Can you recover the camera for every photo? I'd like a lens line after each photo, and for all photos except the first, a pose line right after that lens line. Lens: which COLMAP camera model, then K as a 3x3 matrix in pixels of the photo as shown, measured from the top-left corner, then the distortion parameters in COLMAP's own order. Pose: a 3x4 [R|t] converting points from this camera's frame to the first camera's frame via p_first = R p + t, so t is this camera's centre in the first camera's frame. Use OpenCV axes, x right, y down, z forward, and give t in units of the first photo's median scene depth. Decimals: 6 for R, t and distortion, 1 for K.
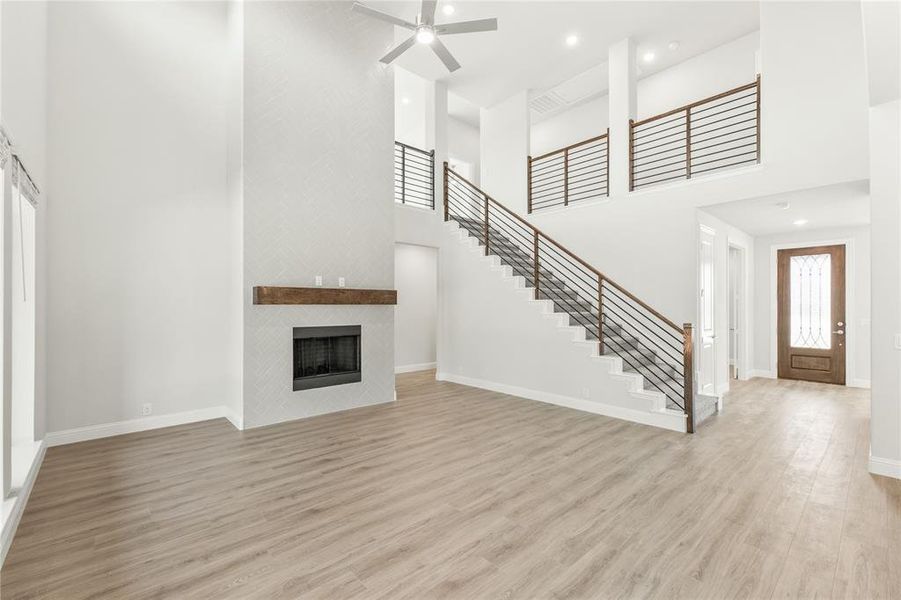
lens RADIAL K [[376.1, 0, 456.1], [0, 376.1, 304.3], [0, 0, 1]] dist [0.001080, -0.000694]
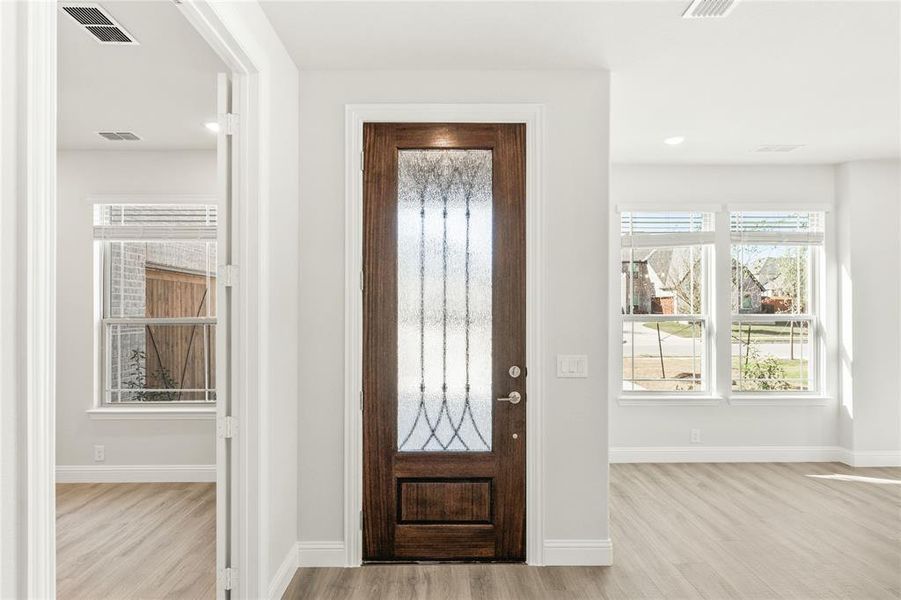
lens RADIAL K [[510.9, 0, 448.0], [0, 510.9, 308.5], [0, 0, 1]] dist [-0.007583, -0.001972]
pose [[0.675162, 0.004519, 0.737655, 0.801224], [-0.002243, 0.999989, -0.004073, 0.000710], [-0.737666, 0.001095, 0.675165, 0.904363]]
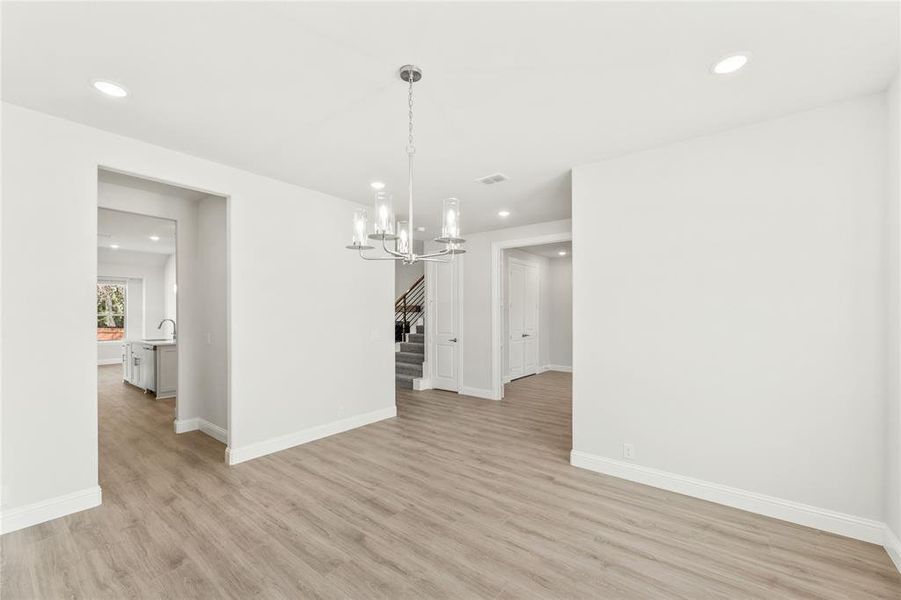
lens RADIAL K [[376.1, 0, 454.9], [0, 376.1, 312.9], [0, 0, 1]] dist [0.001080, -0.000694]
pose [[0.166063, 0.003739, -0.986108, 1.898341], [0.000767, 0.999992, 0.003921, -0.002866], [0.986115, -0.001407, 0.166059, 0.827693]]
